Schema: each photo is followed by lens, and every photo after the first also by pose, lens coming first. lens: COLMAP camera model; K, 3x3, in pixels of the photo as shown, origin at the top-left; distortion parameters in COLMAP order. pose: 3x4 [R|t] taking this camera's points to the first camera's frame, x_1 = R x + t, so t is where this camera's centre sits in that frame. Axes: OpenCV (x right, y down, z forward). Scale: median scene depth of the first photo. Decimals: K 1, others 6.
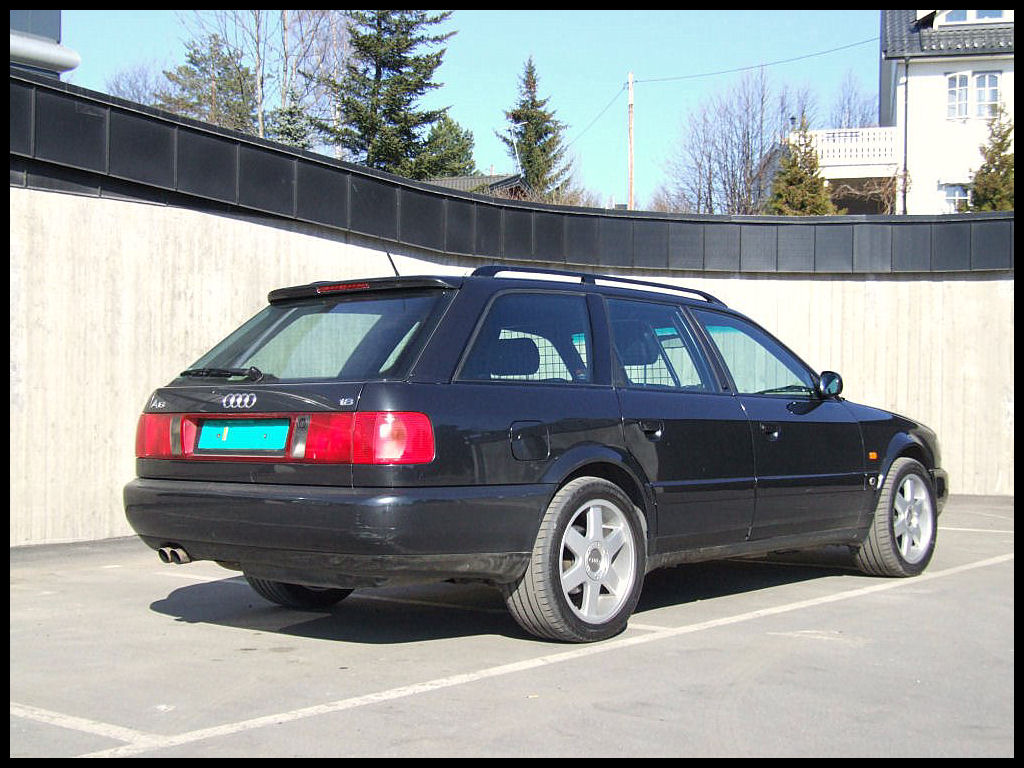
lens RADIAL K [[1400.7, 0, 512.0], [0, 1400.7, 384.0], [0, 0, 1]] dist [-0.012511, 0.071734]
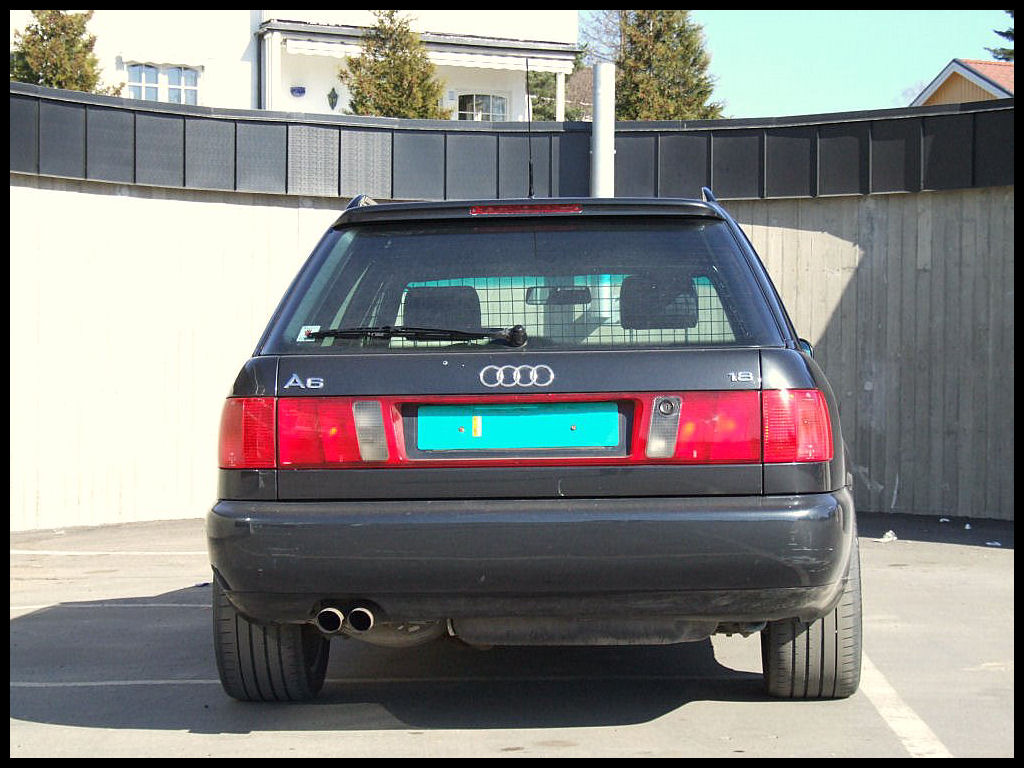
lens RADIAL K [[2208.7, 0, 512.0], [0, 2208.7, 384.0], [0, 0, 1]] dist [0.036877, 0.114749]
pose [[0.812781, -0.002593, 0.582563, -0.777856], [-0.003699, 0.999947, 0.009611, 0.005645], [-0.582557, -0.009966, 0.812729, 0.145778]]
